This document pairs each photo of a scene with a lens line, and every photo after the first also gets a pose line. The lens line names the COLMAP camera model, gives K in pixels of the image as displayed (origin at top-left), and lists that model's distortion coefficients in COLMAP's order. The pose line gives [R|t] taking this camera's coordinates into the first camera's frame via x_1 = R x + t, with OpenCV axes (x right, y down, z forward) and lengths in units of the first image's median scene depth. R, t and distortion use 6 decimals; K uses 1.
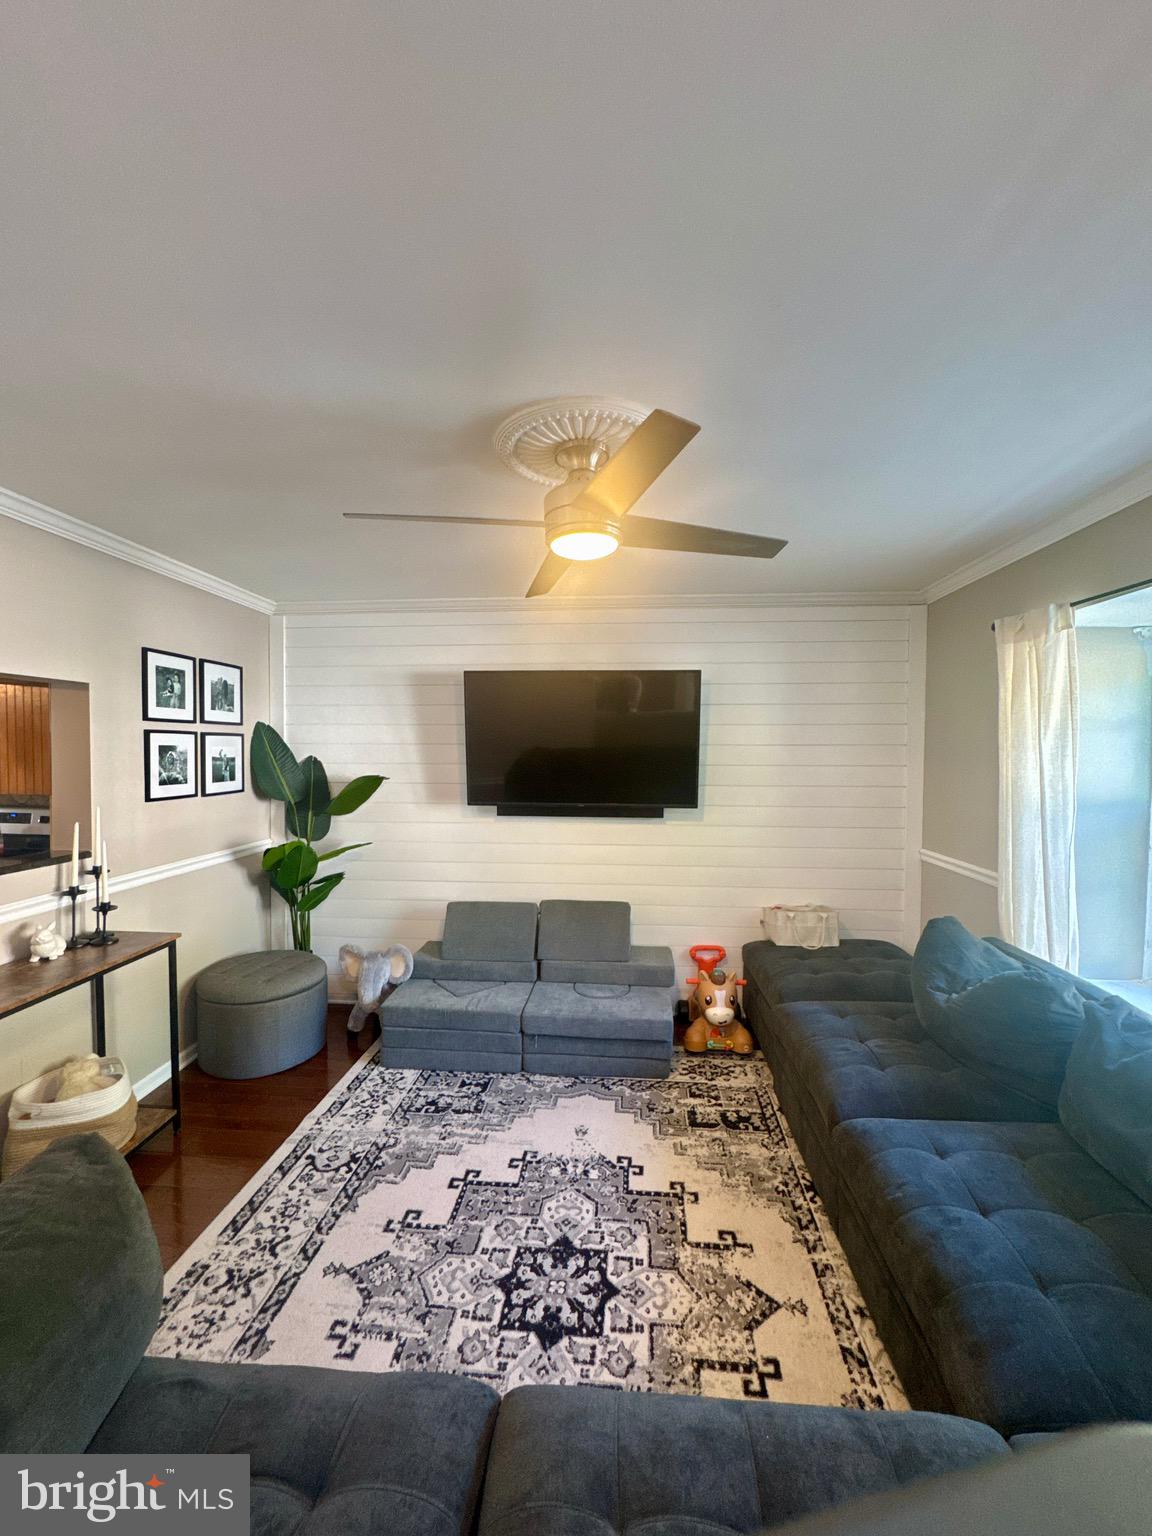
lens RADIAL K [[612.7, 0, 577.4], [0, 612.7, 765.9], [0, 0, 1]] dist [-0.003451, -0.000111]
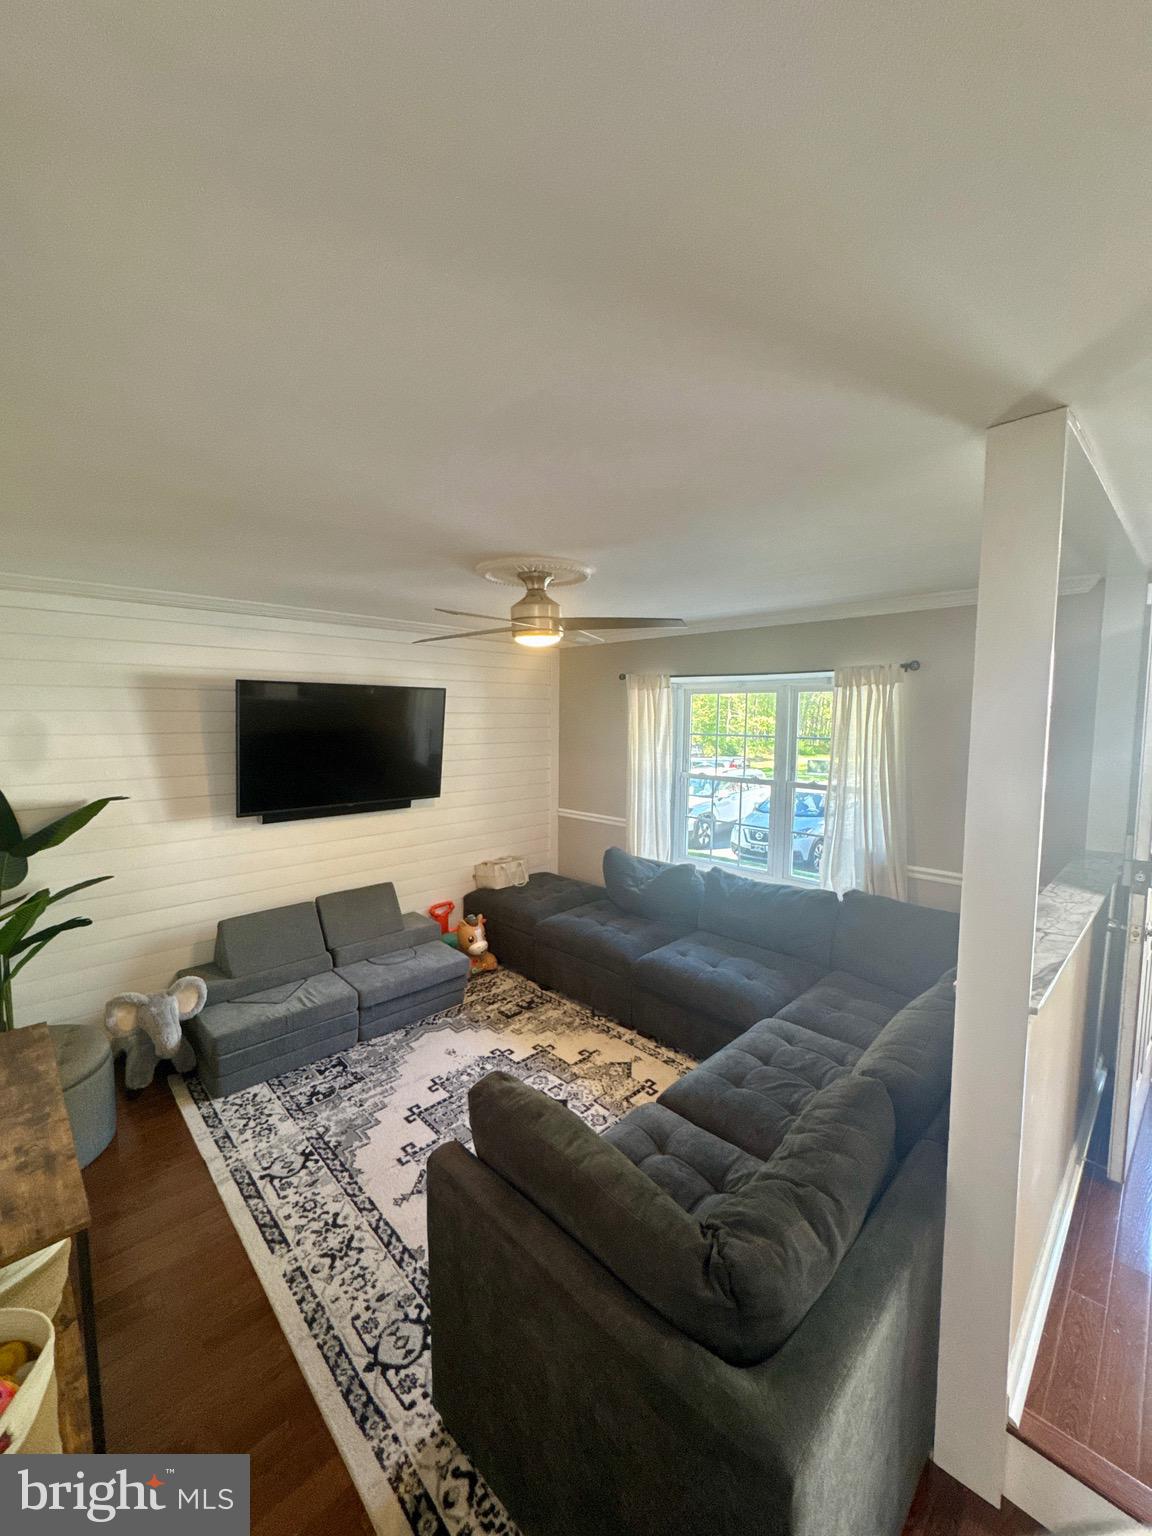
lens RADIAL K [[612.7, 0, 577.4], [0, 612.7, 765.9], [0, 0, 1]] dist [-0.003451, -0.000111]
pose [[0.651220, -0.063730, 0.756208, -0.882667], [0.014481, 0.997330, 0.071580, -0.125236], [-0.758751, -0.035663, 0.650404, -0.050850]]
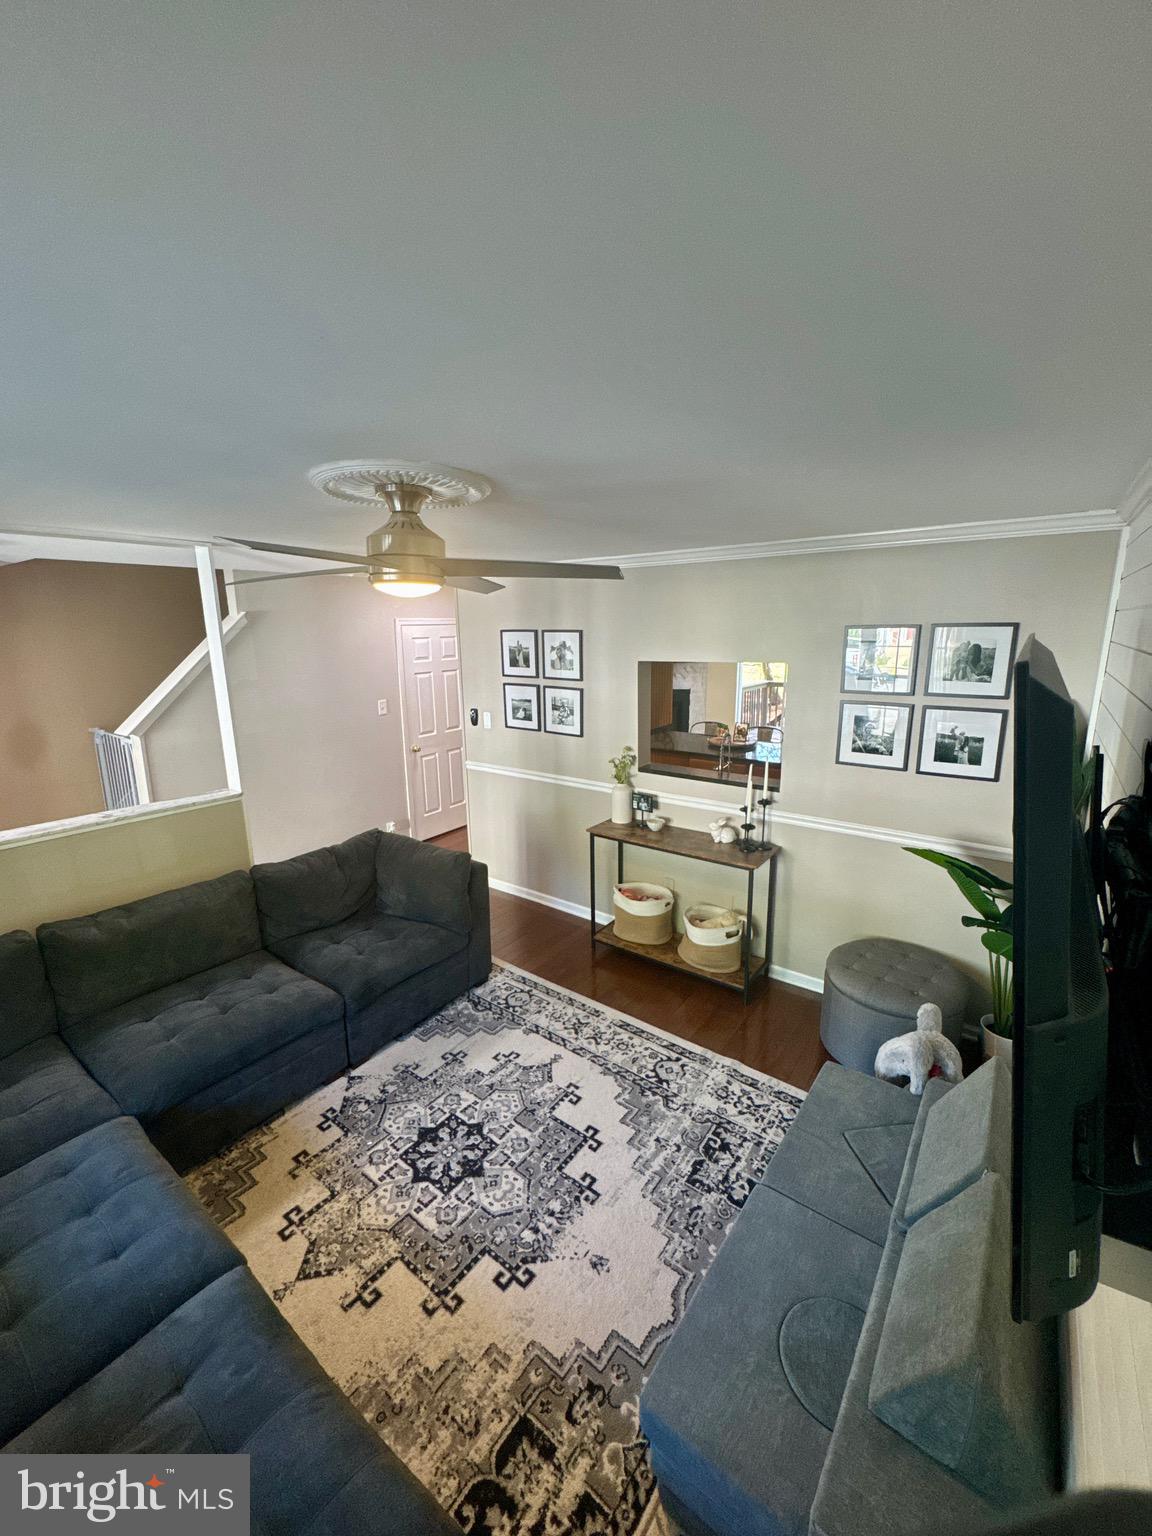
lens RADIAL K [[612.7, 0, 577.4], [0, 612.7, 765.9], [0, 0, 1]] dist [-0.003451, -0.000111]
pose [[-0.526258, 0.192351, -0.828284, 0.634172], [-0.009383, 0.972706, 0.231851, -0.249899], [0.850273, 0.129785, -0.510090, 1.478006]]
